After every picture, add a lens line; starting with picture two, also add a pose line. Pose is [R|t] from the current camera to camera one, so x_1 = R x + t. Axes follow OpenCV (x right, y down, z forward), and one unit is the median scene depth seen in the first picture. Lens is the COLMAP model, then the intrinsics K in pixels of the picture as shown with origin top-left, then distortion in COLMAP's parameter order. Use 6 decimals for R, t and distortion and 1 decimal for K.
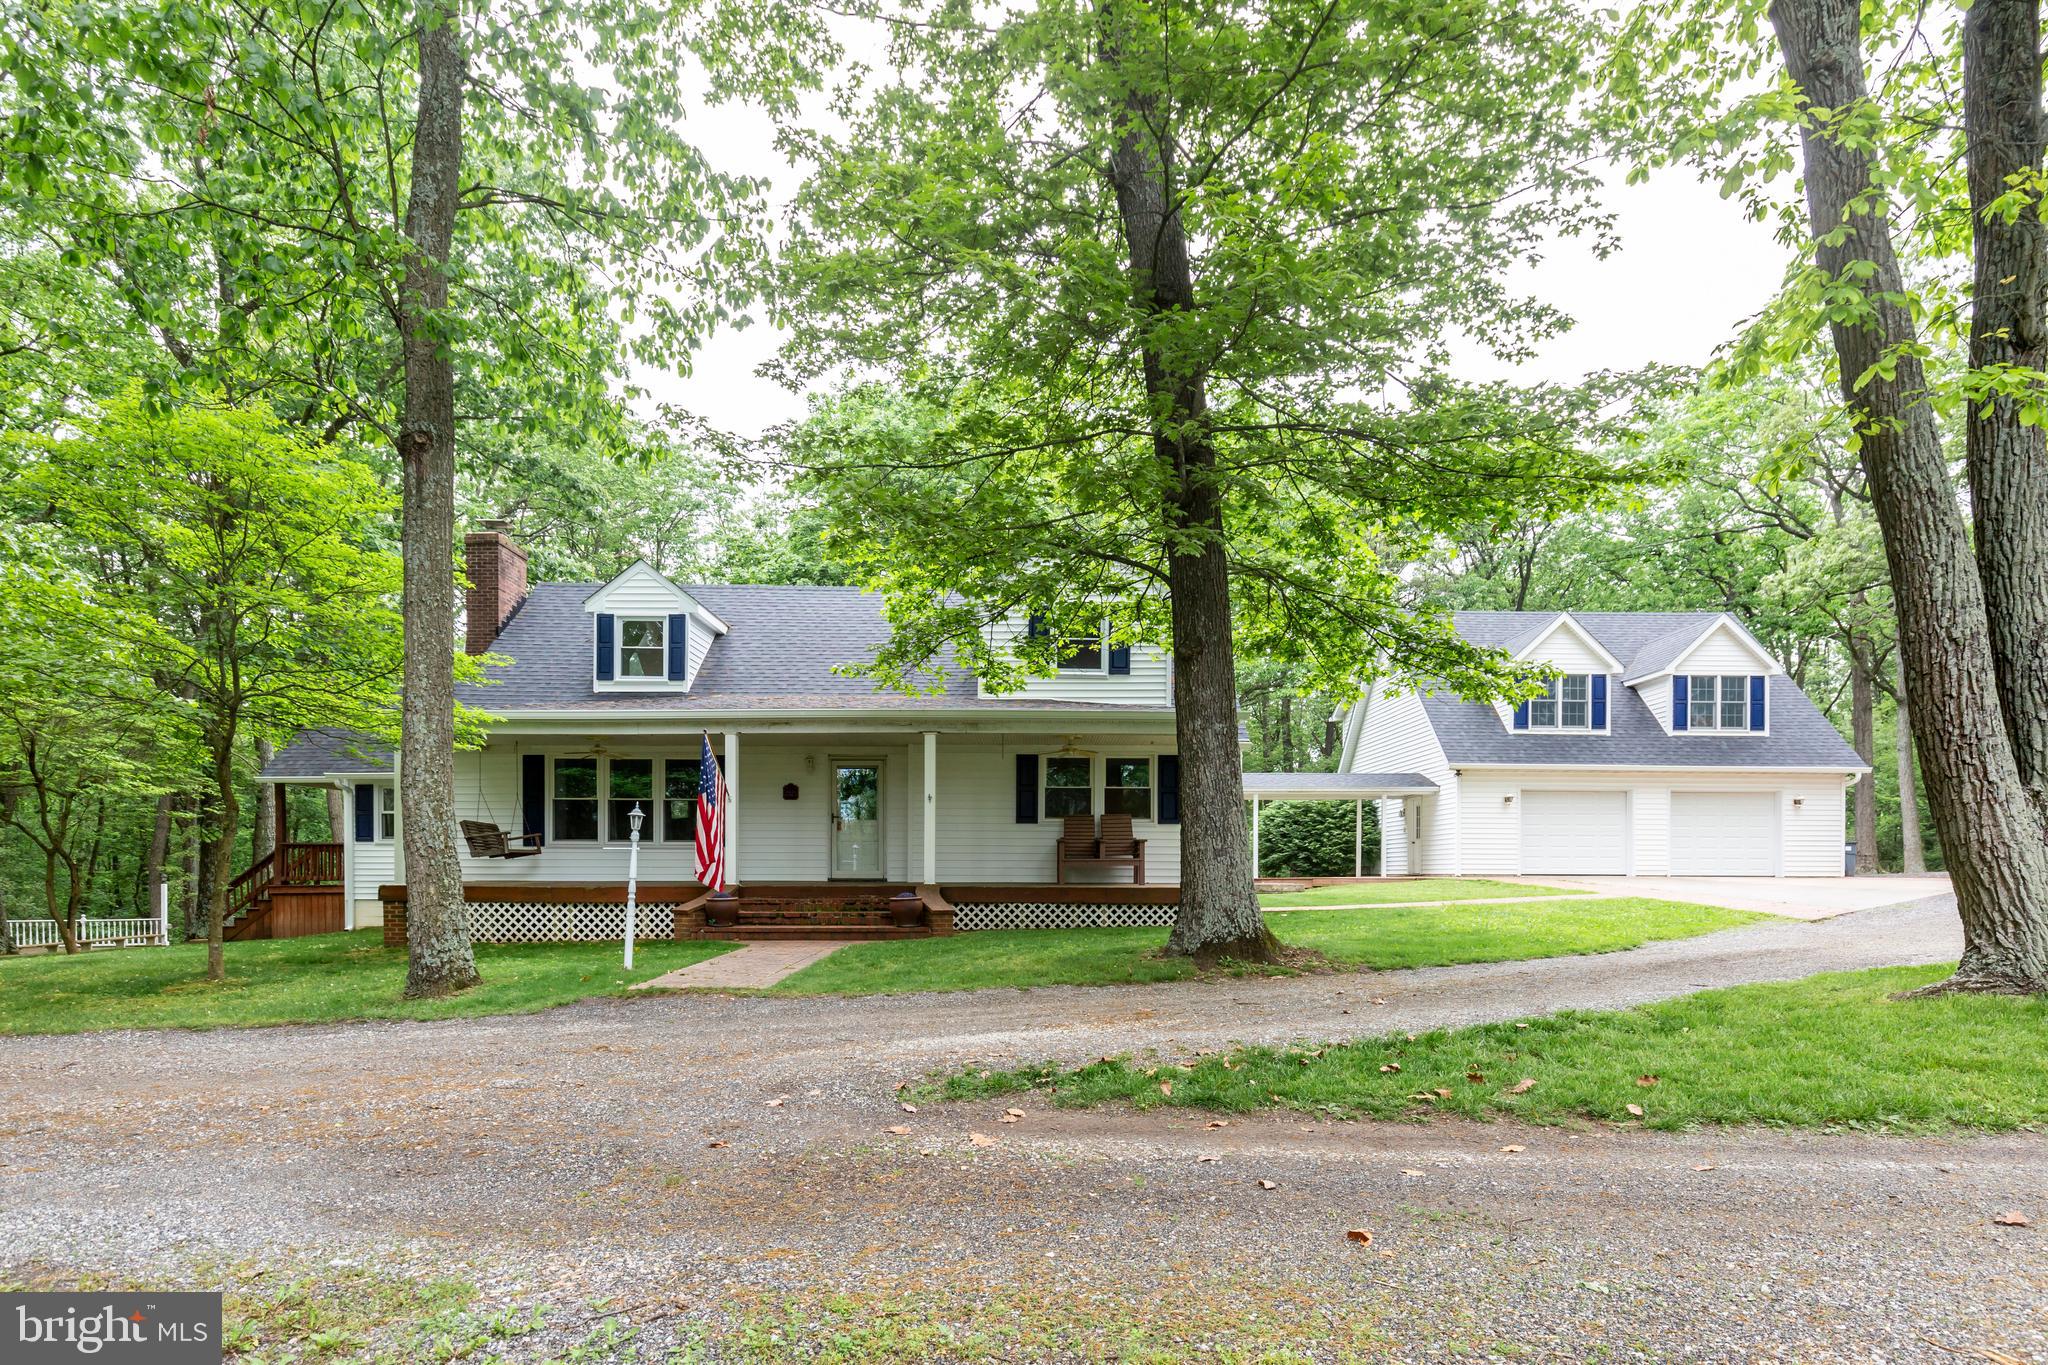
lens RADIAL K [[1073.3, 0, 1021.1], [0, 1073.3, 825.8], [0, 0, 1]] dist [0.002303, 0.000899]
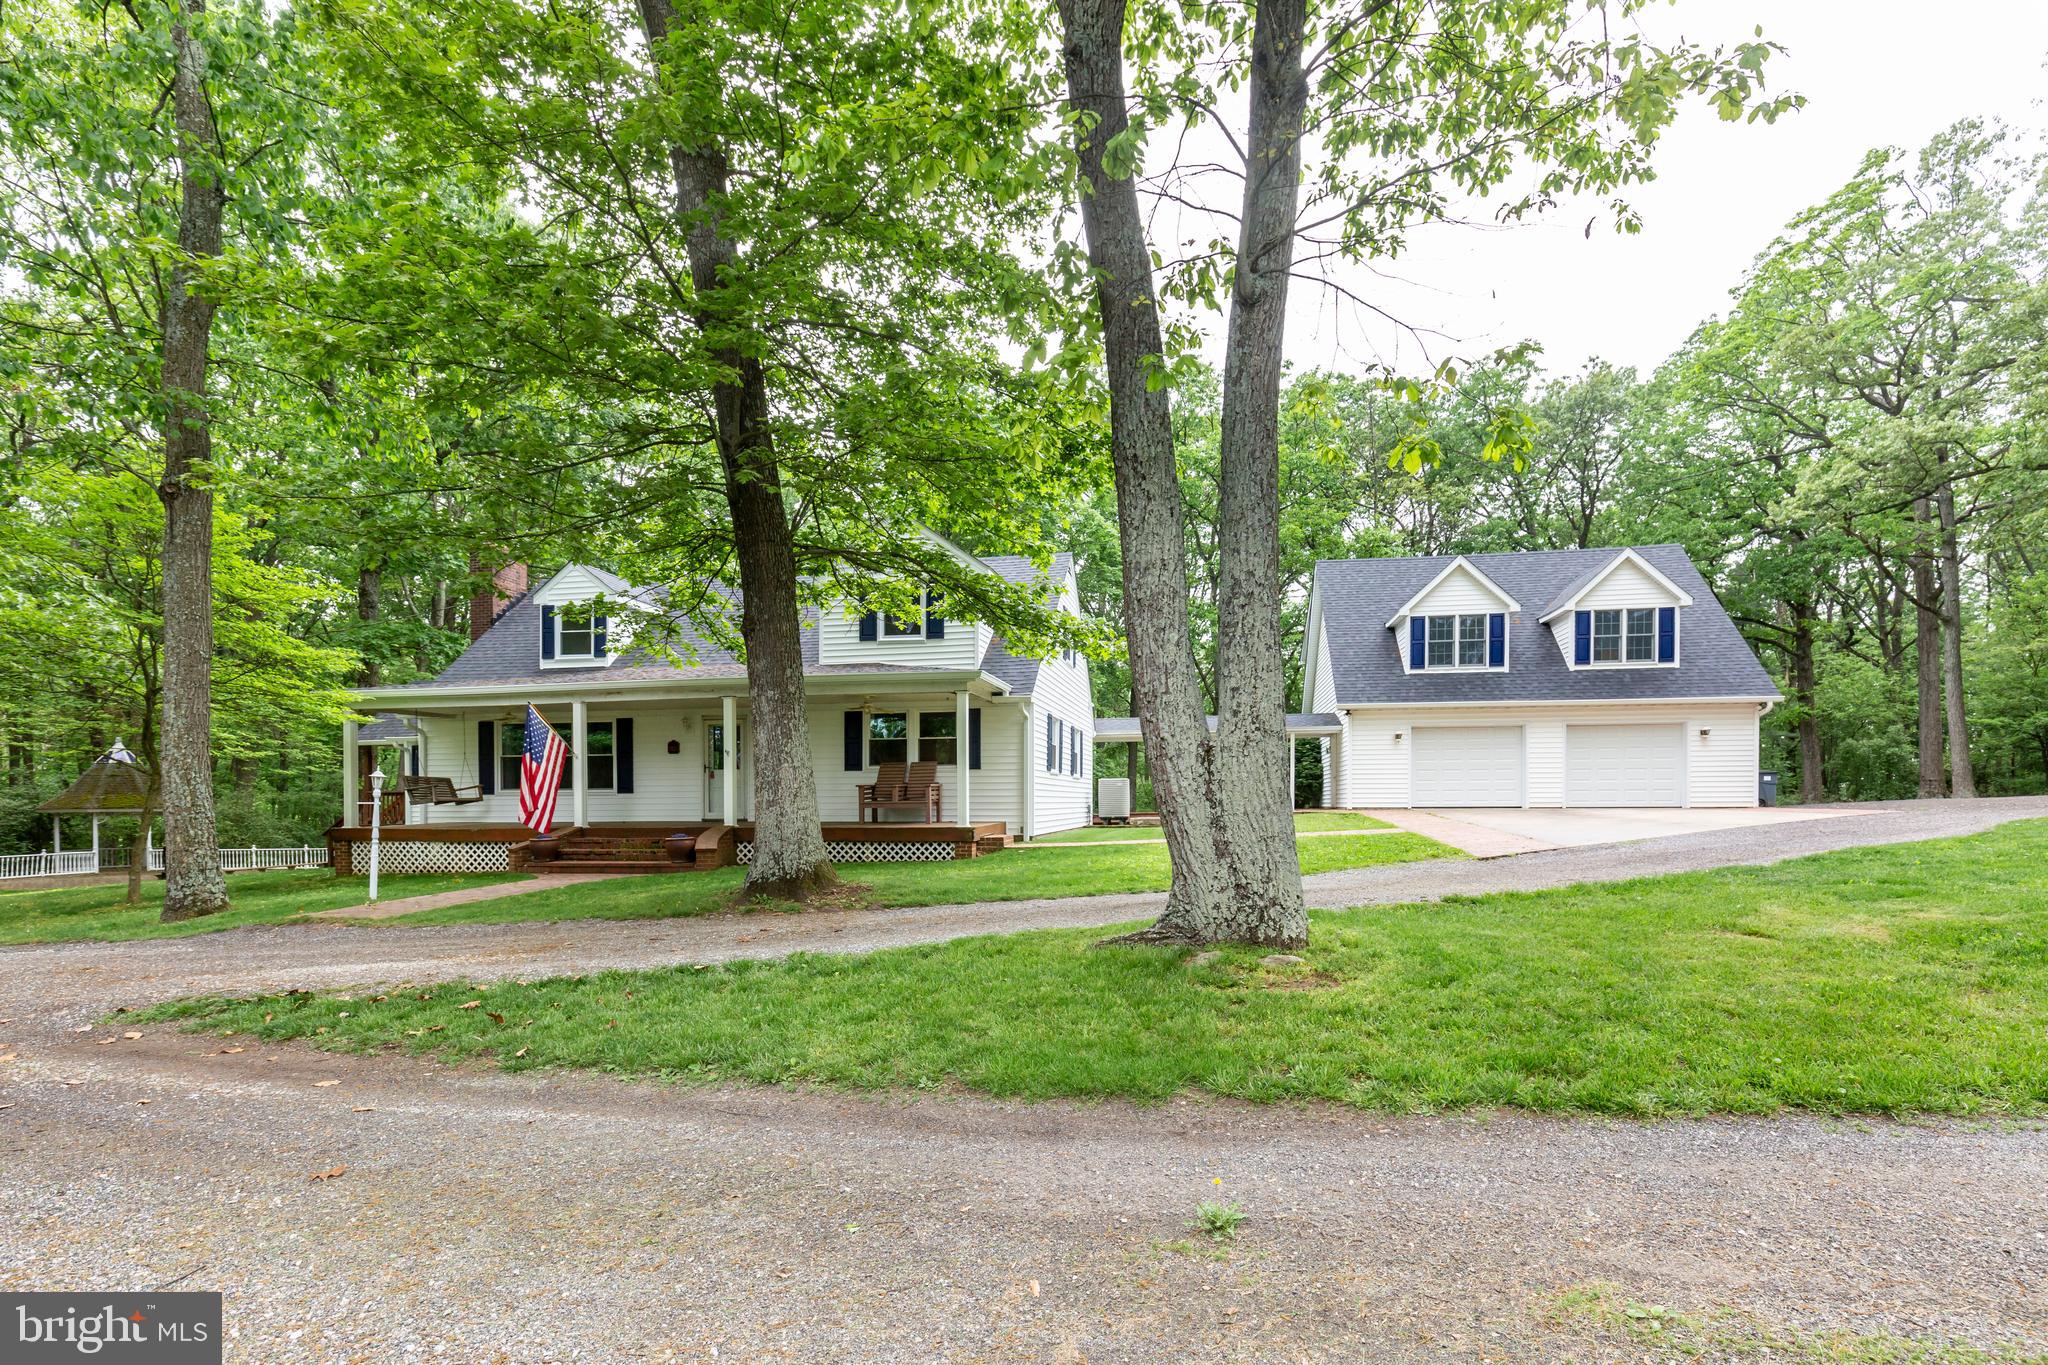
lens RADIAL K [[935.1, 0, 1030.5], [0, 935.1, 767.2], [0, 0, 1]] dist [0.011085, -0.002111]
pose [[0.983469, -0.016128, -0.180357, 0.257229], [0.017408, 0.999833, 0.005516, -0.005704], [0.180238, -0.008565, 0.983586, 0.027411]]
